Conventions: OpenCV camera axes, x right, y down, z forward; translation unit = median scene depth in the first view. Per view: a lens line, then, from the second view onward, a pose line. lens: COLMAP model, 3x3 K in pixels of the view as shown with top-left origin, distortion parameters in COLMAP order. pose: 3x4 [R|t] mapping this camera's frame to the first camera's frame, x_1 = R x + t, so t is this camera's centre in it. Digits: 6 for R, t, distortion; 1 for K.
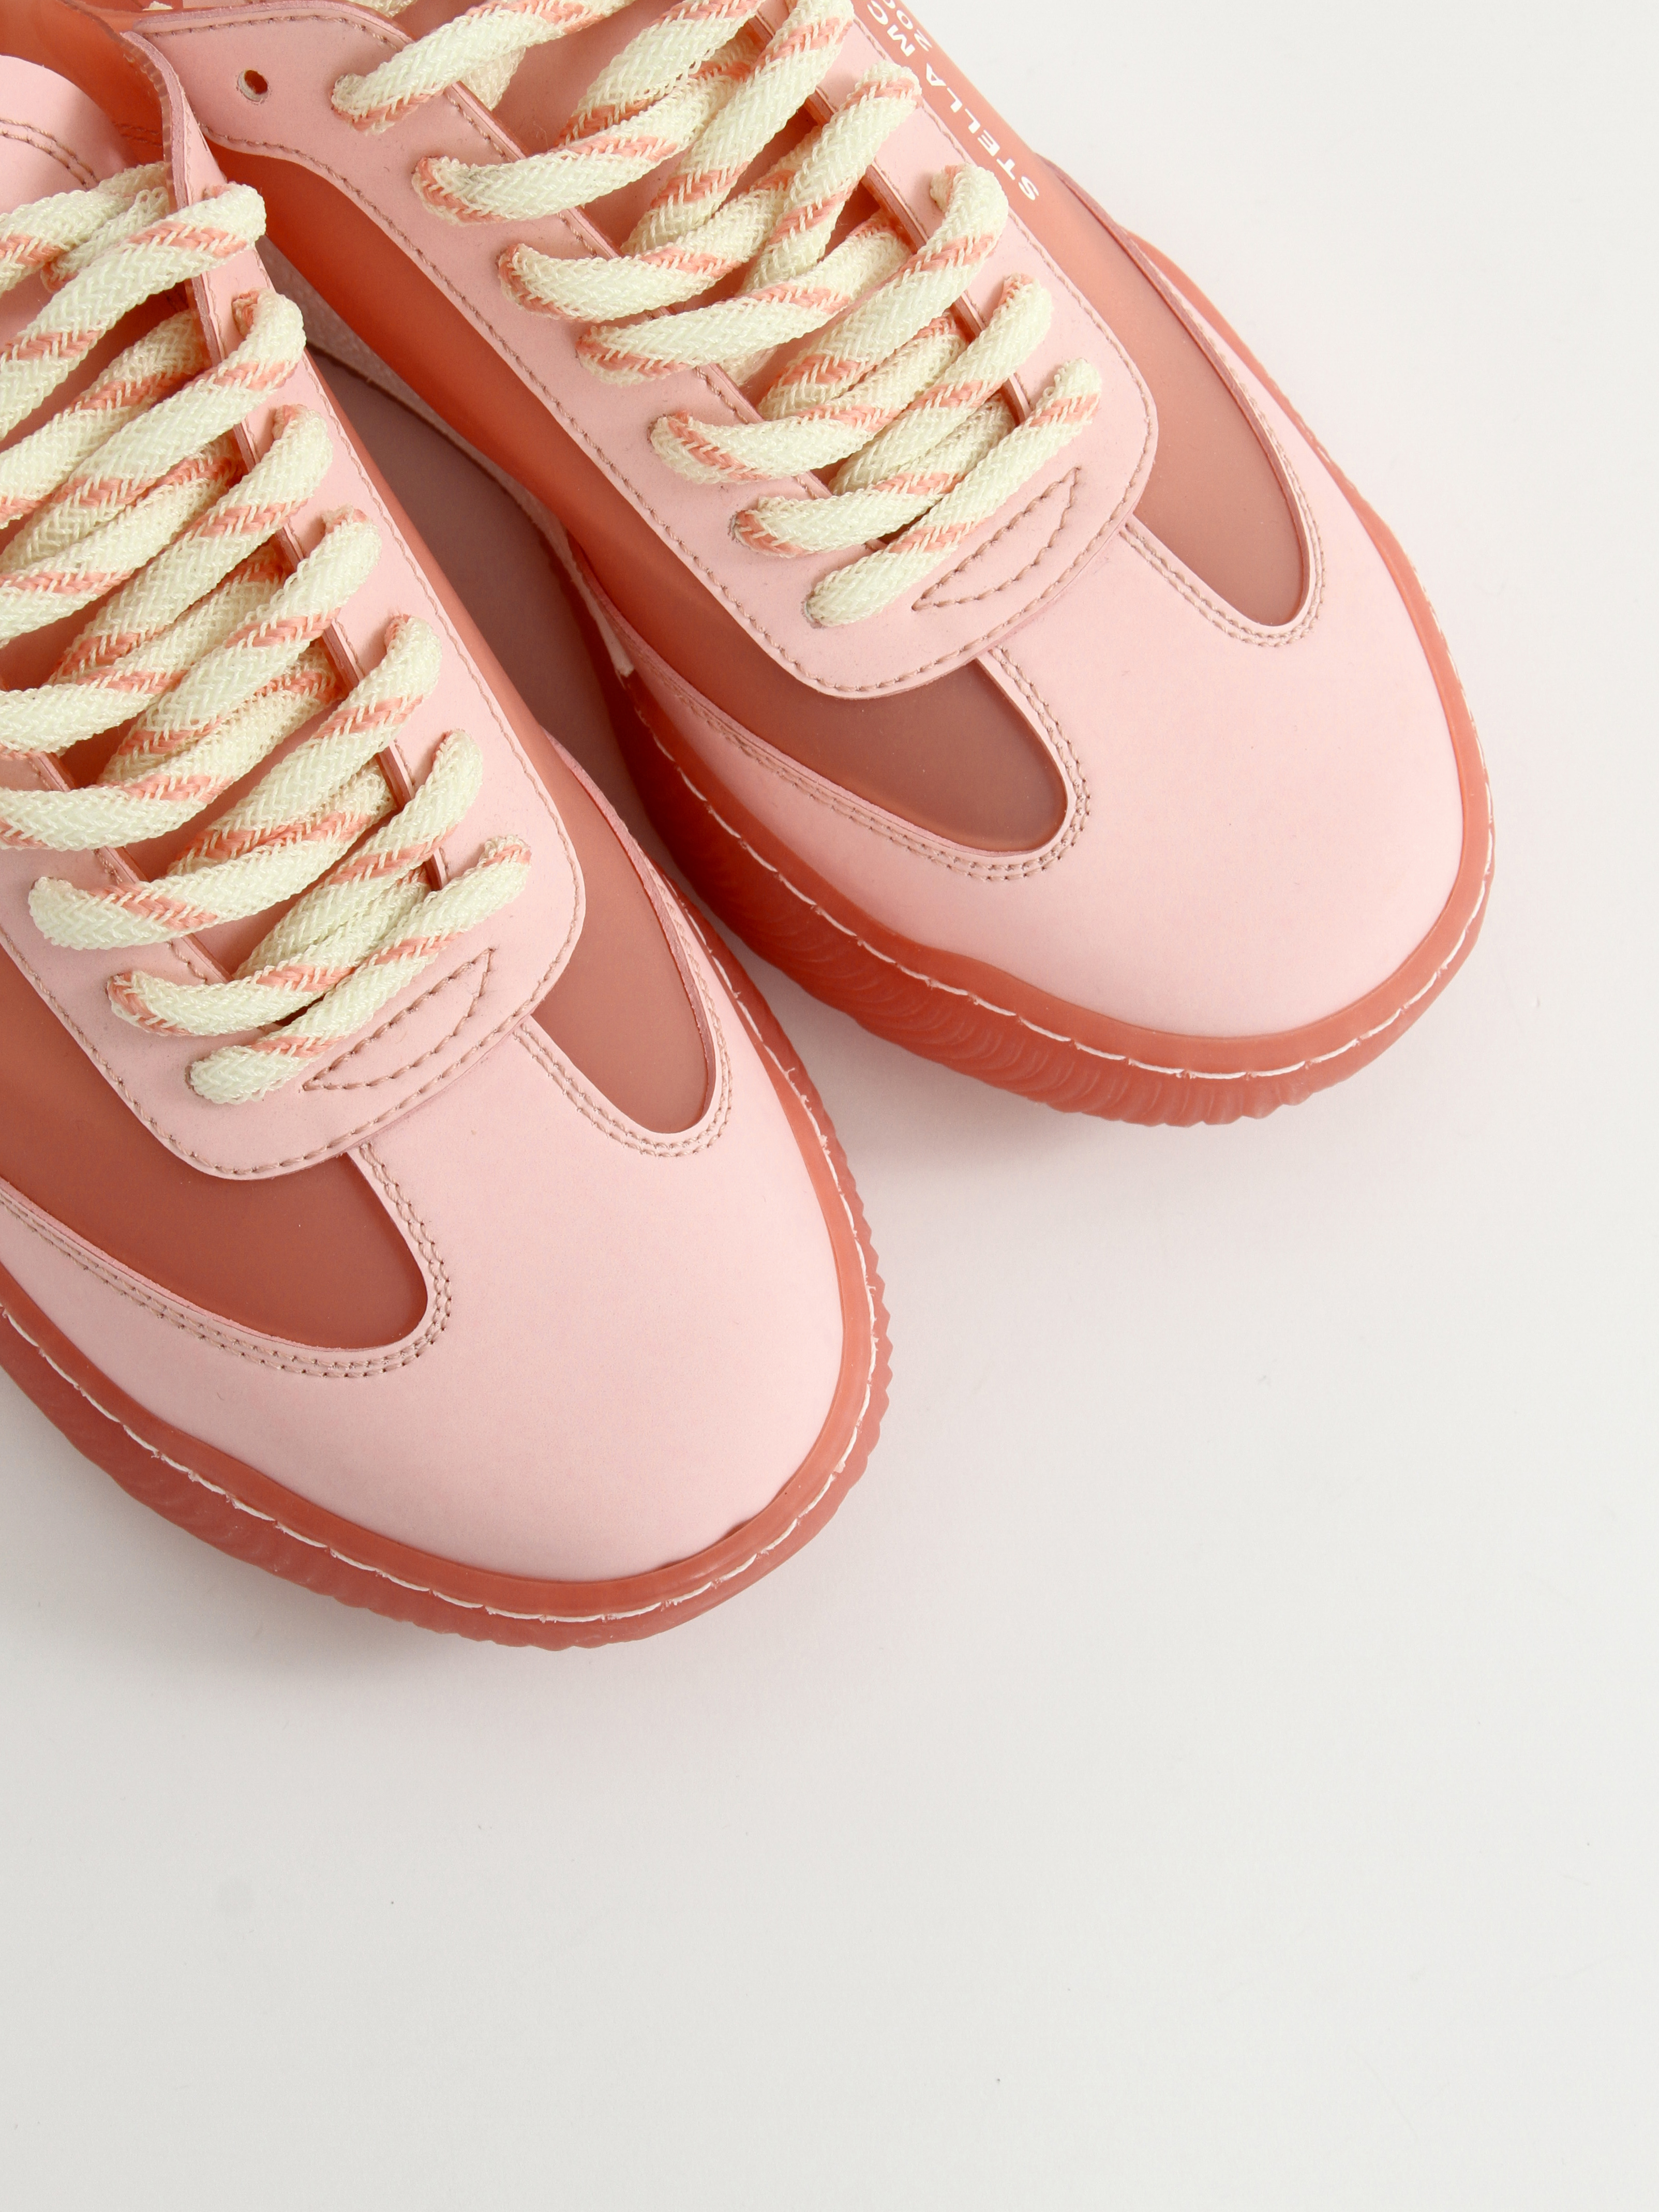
lens RADIAL K [[4192.5, 0, 877.0], [0, 4192.5, 1102.6], [0, 0, 1]] dist [-0.130426, 0.170616]
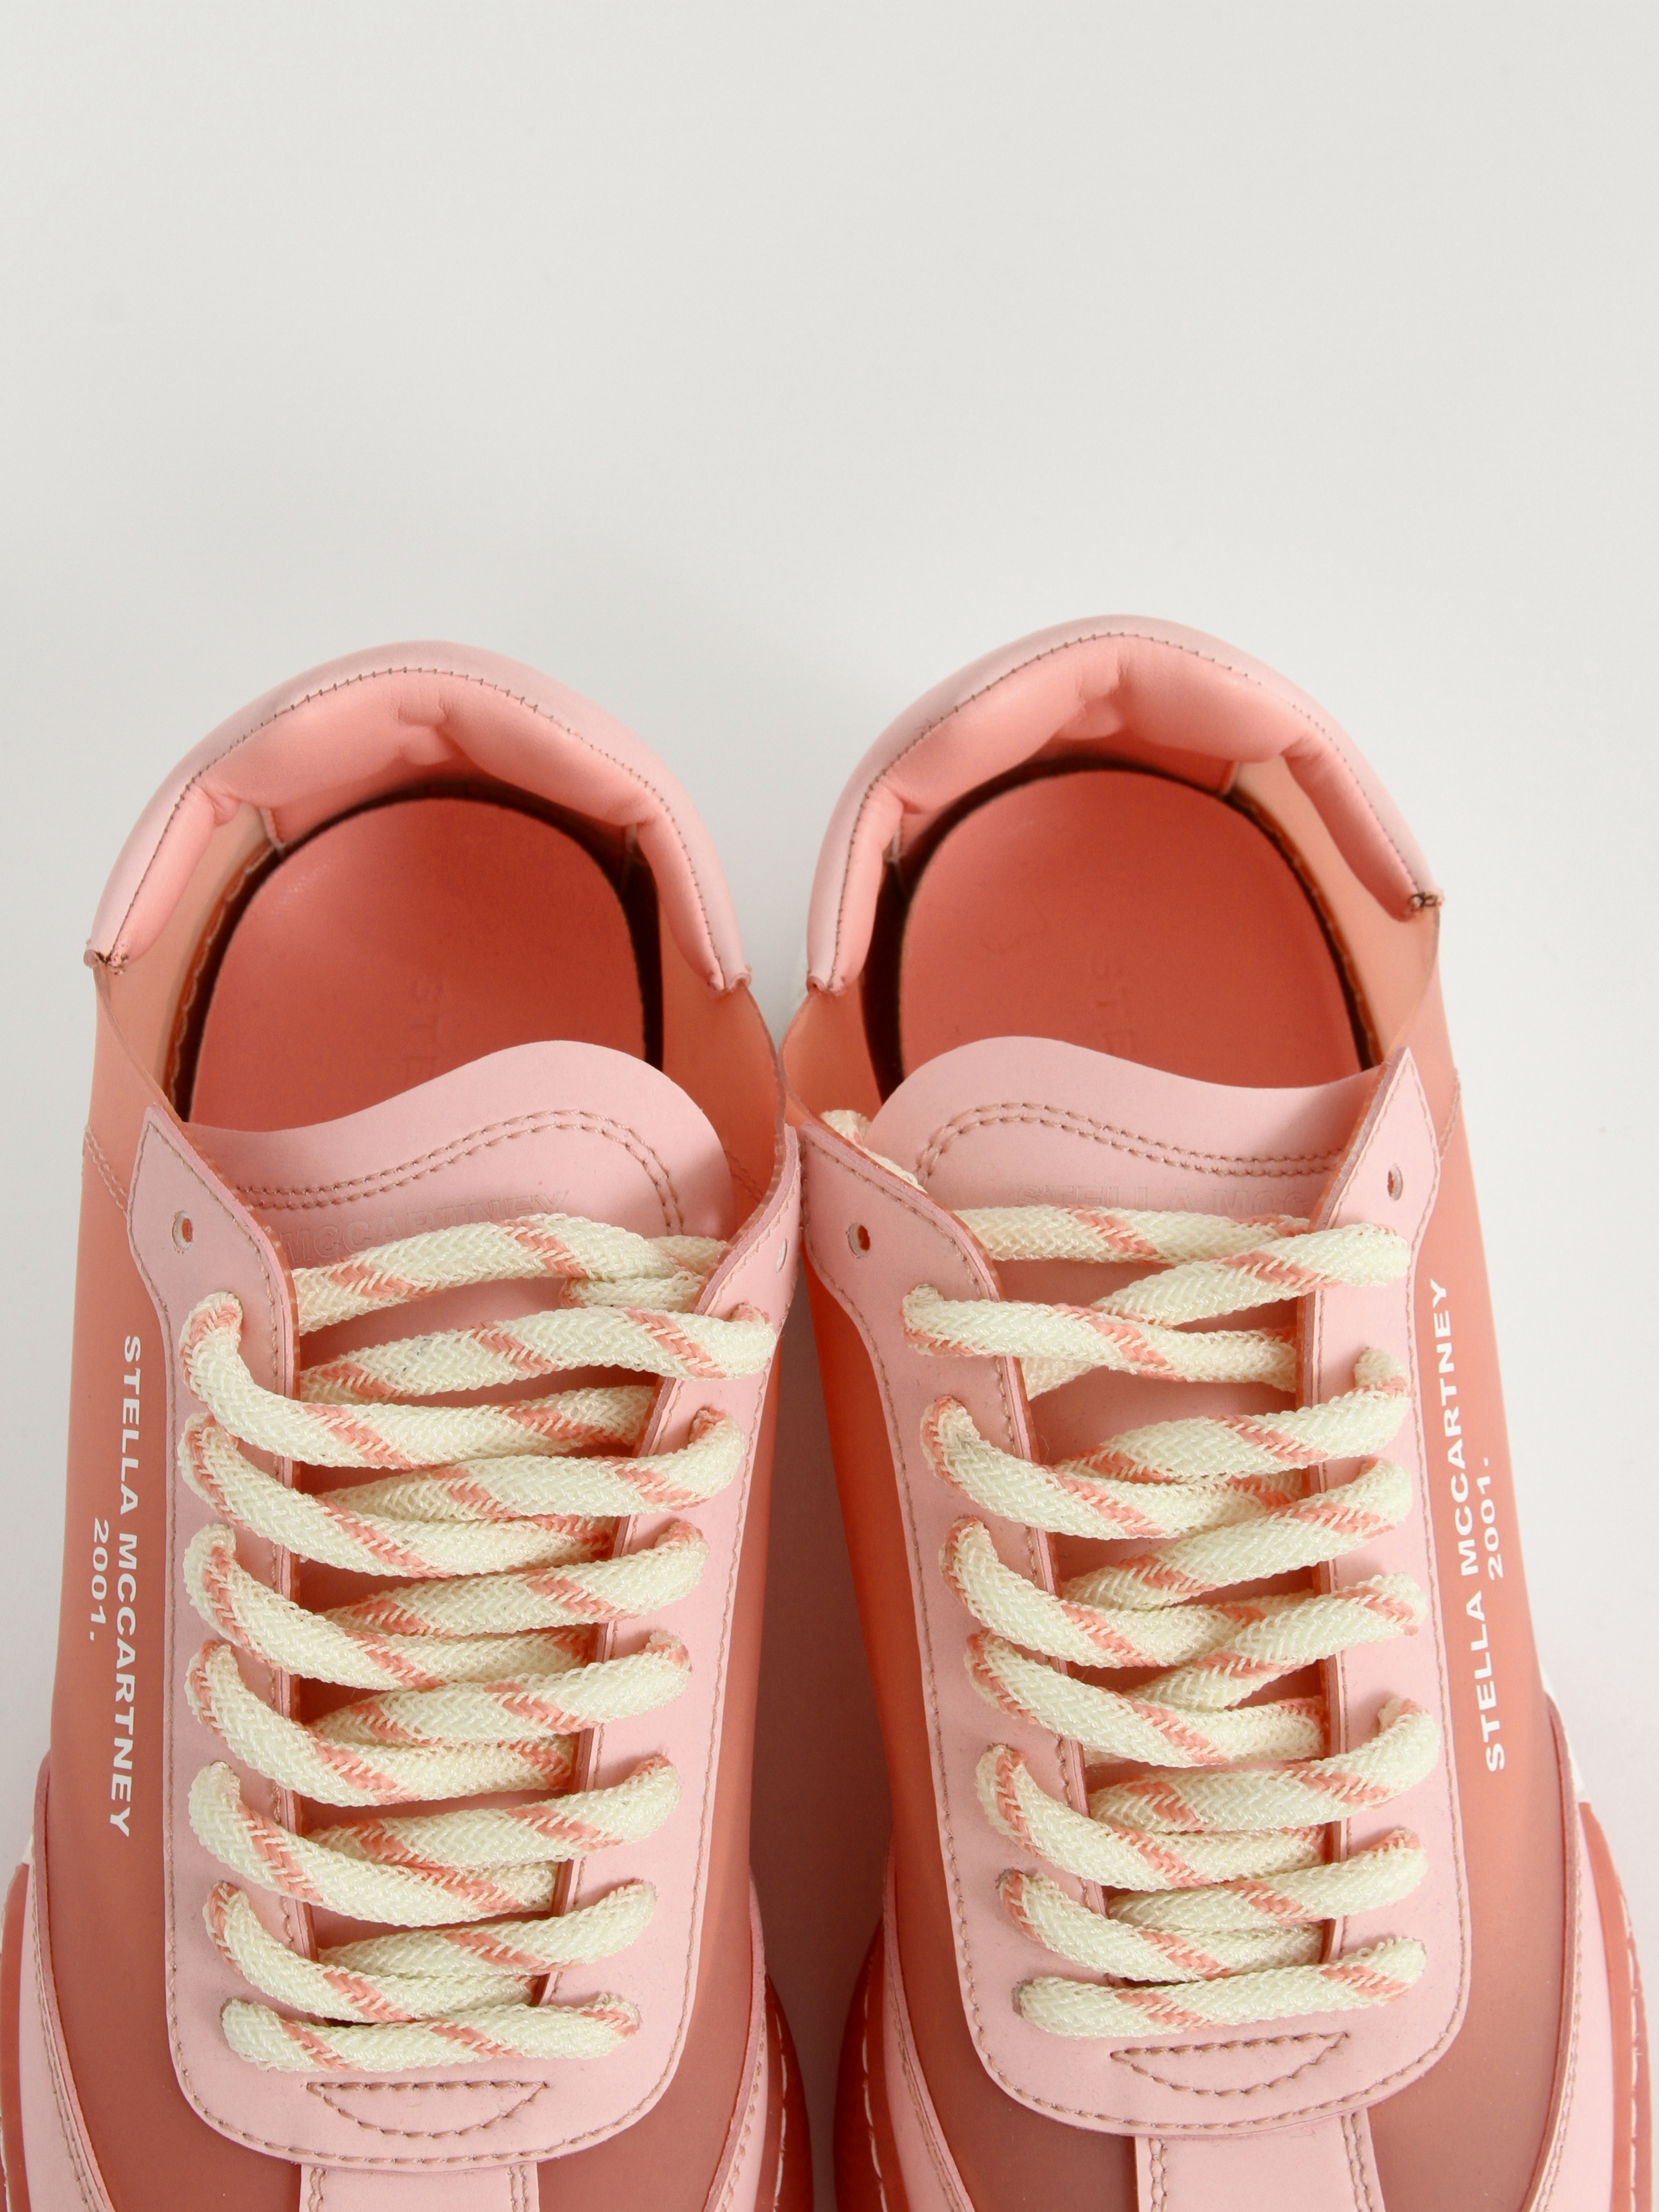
lens RADIAL K [[4192.5, 0, 877.0], [0, 4192.5, 1102.6], [0, 0, 1]] dist [-0.130426, 0.170616]
pose [[0.785506, 0.544062, -0.294918, 0.135192], [-0.588852, 0.803676, -0.085777, -0.188074], [0.190351, 0.241042, 0.951665, 0.026833]]
